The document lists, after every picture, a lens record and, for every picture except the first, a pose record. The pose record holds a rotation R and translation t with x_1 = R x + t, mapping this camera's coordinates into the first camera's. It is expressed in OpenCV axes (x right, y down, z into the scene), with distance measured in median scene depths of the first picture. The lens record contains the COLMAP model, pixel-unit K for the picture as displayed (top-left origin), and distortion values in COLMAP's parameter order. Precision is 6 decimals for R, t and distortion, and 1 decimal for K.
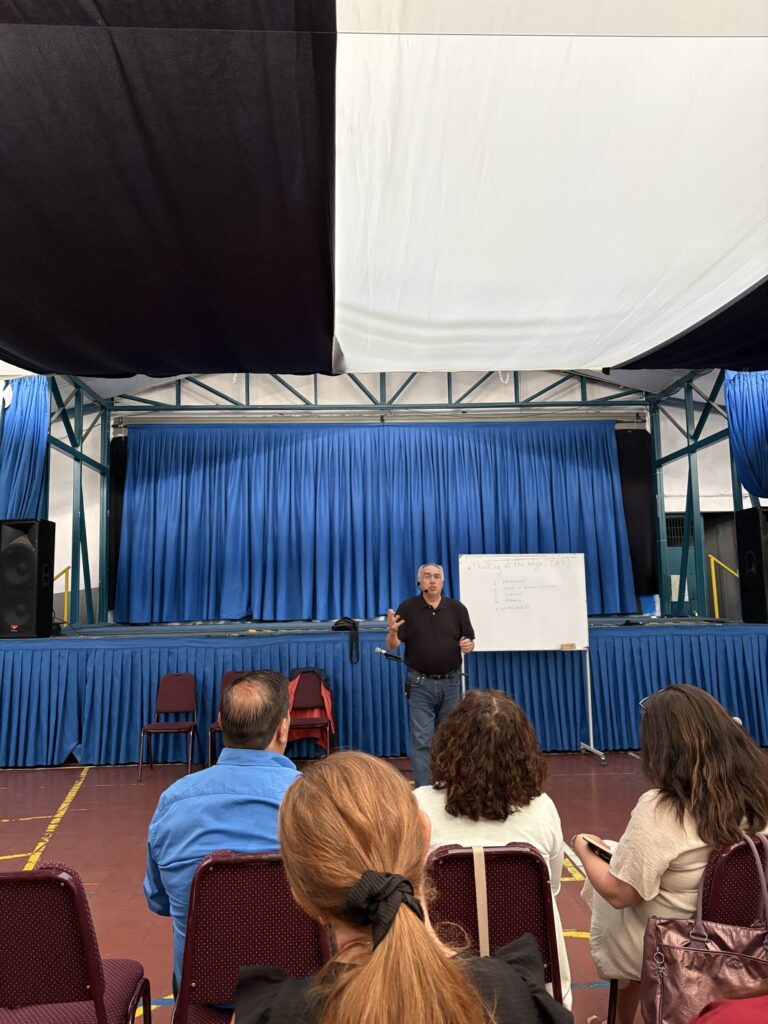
lens RADIAL K [[749.6, 0, 384.0], [0, 749.6, 512.0], [0, 0, 1]] dist [0.085477, -0.131330]
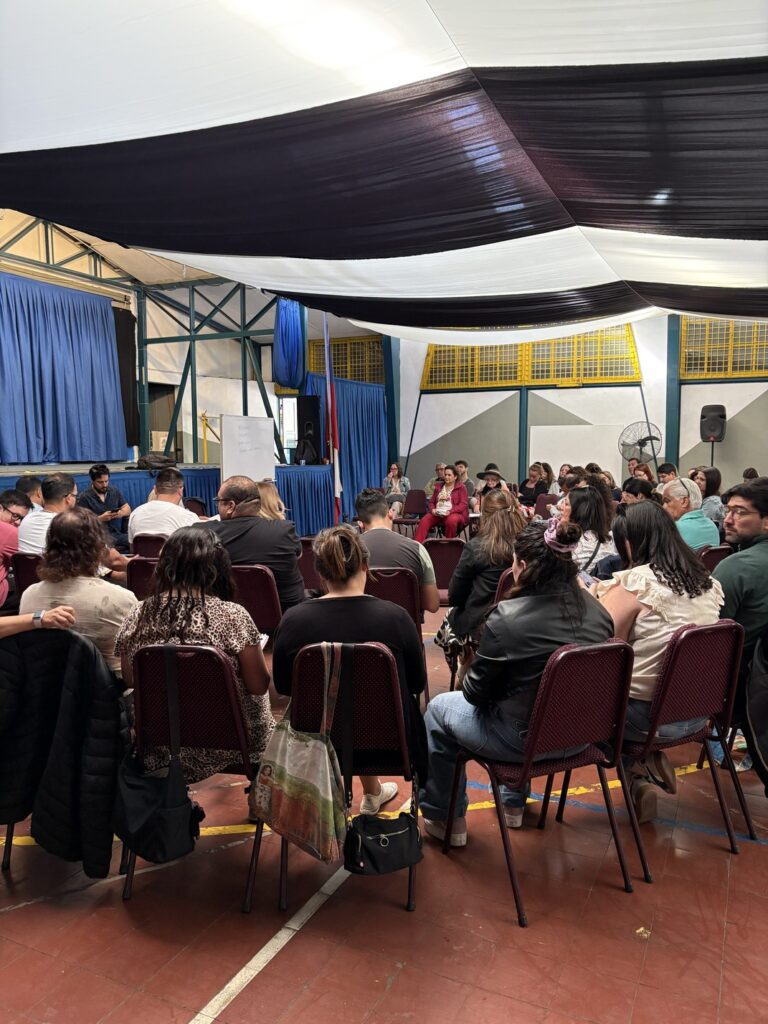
lens RADIAL K [[749.6, 0, 384.0], [0, 749.6, 512.0], [0, 0, 1]] dist [0.085477, -0.131330]
pose [[0.457588, -0.052324, 0.887624, -0.595528], [-0.117020, 0.986040, 0.118452, 0.019015], [-0.881430, -0.158072, 0.445077, 0.044415]]
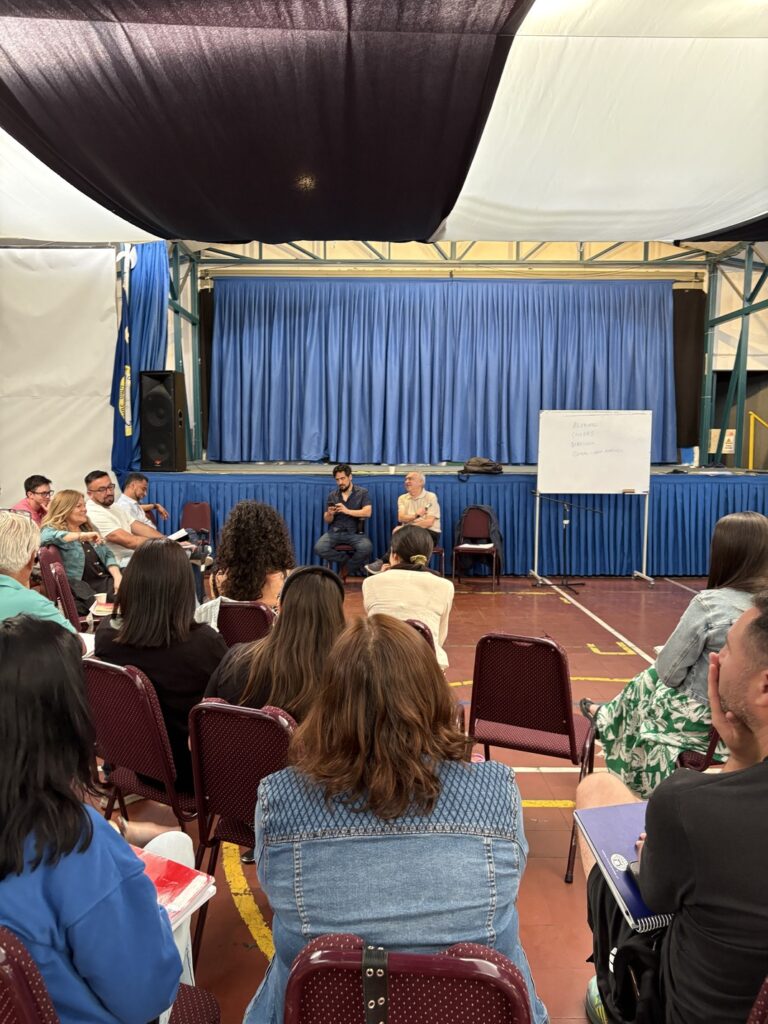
lens RADIAL K [[773.9, 0, 384.0], [0, 773.9, 512.0], [0, 0, 1]] dist [0.005828, 0.005905]
pose [[0.999450, 0.024334, -0.022518, -0.066634], [-0.019252, 0.978909, 0.203386, -0.017887], [0.026992, -0.202841, 0.978840, -0.131610]]
